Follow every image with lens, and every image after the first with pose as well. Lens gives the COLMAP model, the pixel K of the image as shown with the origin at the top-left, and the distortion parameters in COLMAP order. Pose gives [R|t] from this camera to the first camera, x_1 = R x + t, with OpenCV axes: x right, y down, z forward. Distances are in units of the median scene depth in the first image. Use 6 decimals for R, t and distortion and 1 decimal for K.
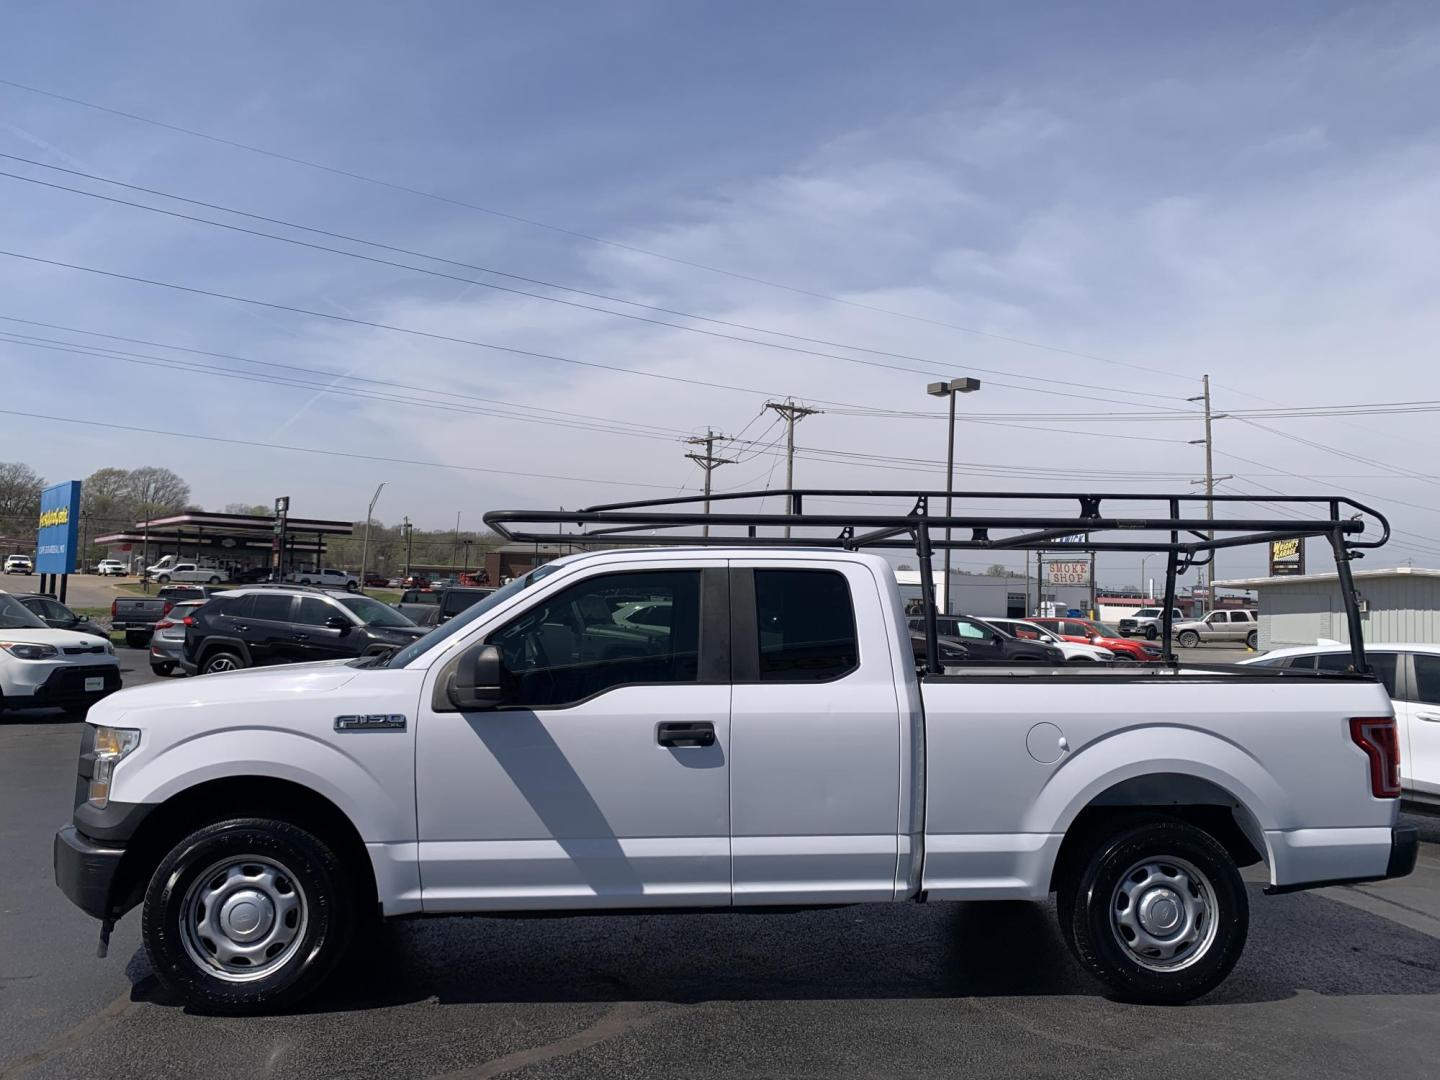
lens RADIAL K [[1146.7, 0, 704.3], [0, 1146.7, 538.1], [0, 0, 1]] dist [-0.006013, -0.002868]
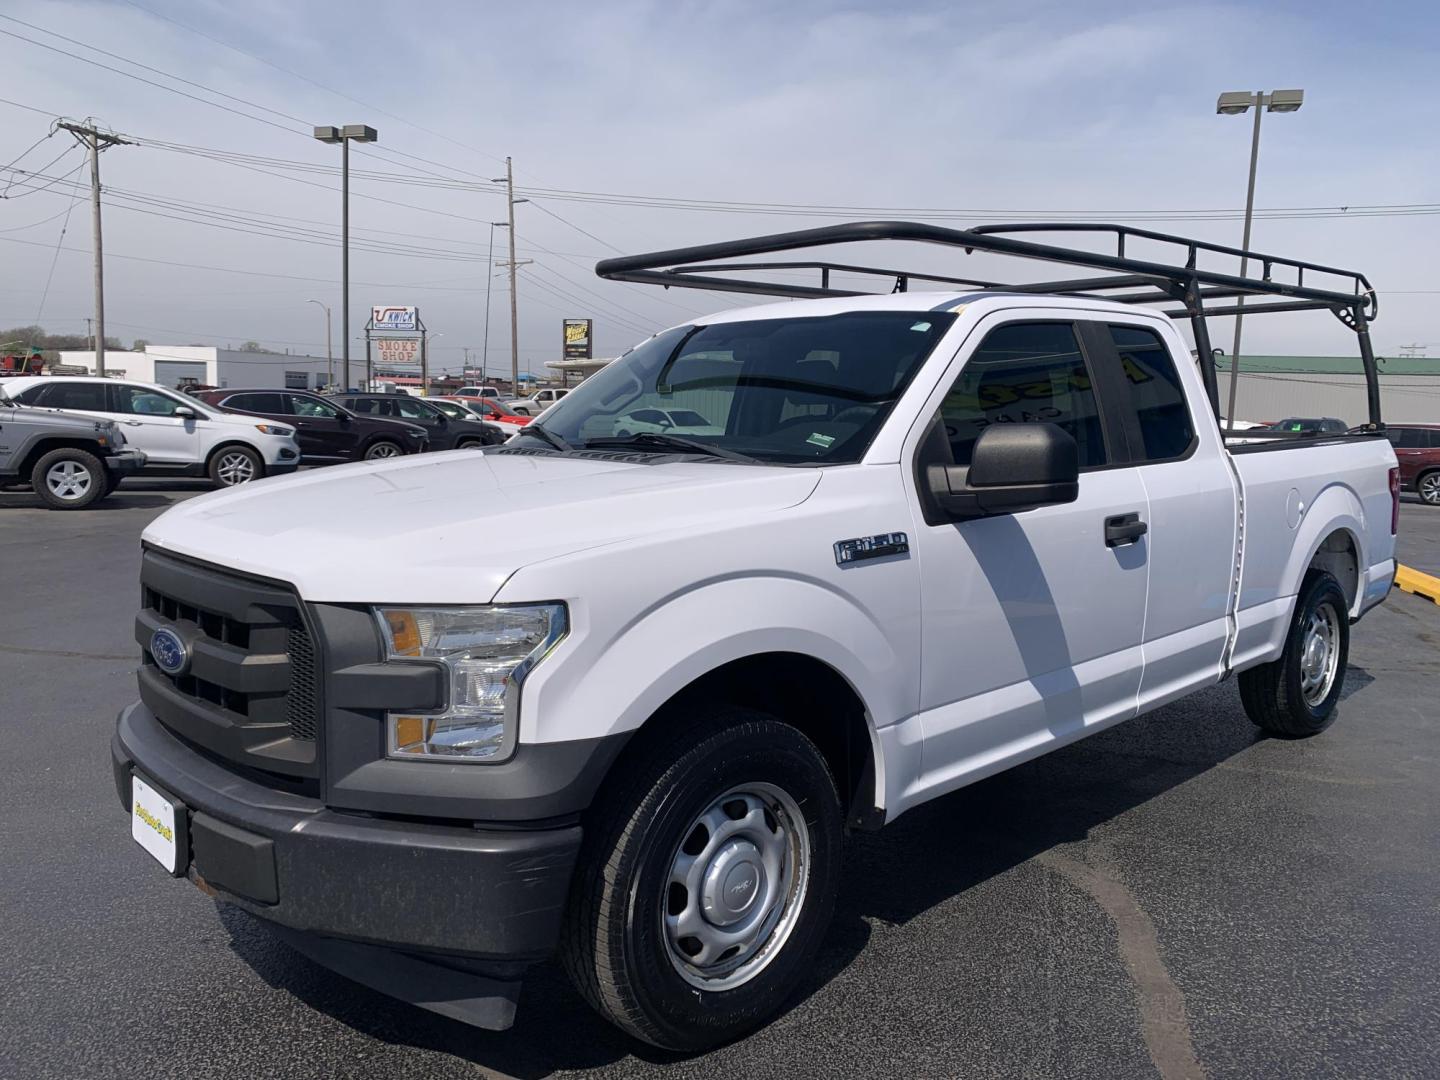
lens RADIAL K [[1134.9, 0, 720.0], [0, 1134.9, 540.0], [0, 0, 1]] dist [0.012005, -0.005139]
pose [[0.781192, -0.080837, 0.619035, -0.097814], [-0.039756, 0.983127, 0.178552, 0.006165], [-0.623024, -0.164094, 0.764797, 0.074540]]
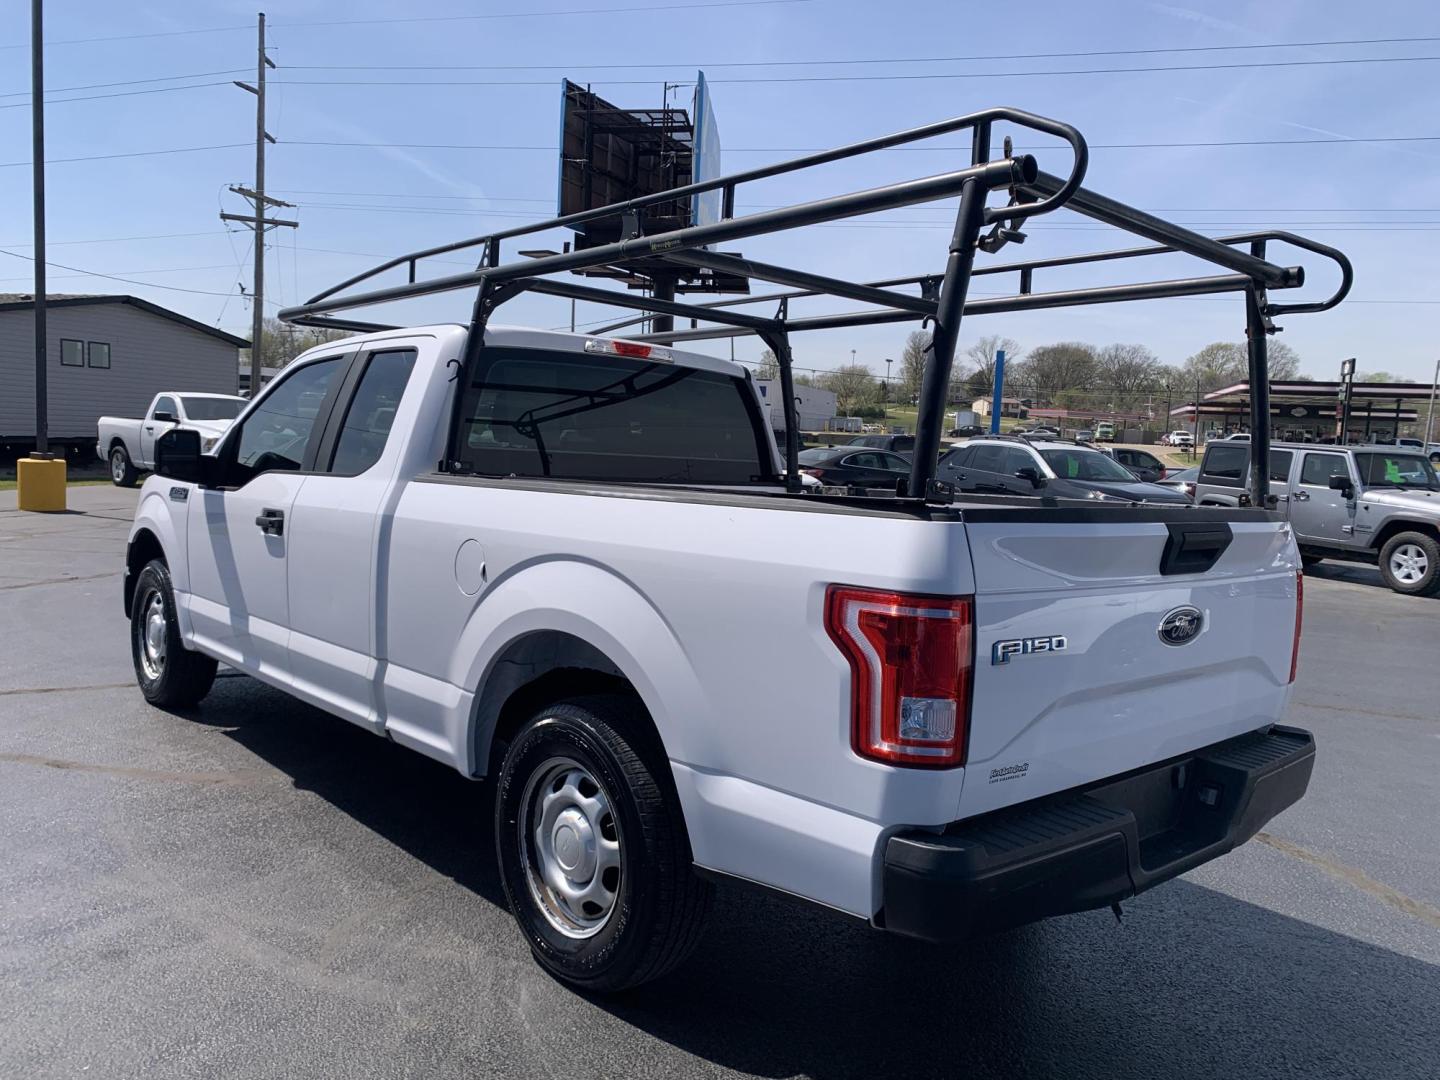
lens RADIAL K [[1134.9, 0, 720.0], [0, 1134.9, 540.0], [0, 0, 1]] dist [0.012005, -0.005139]
pose [[0.575810, 0.067706, -0.814775, 0.134366], [0.020420, 0.995063, 0.097118, 0.013344], [0.817329, -0.072559, 0.571585, 0.100181]]
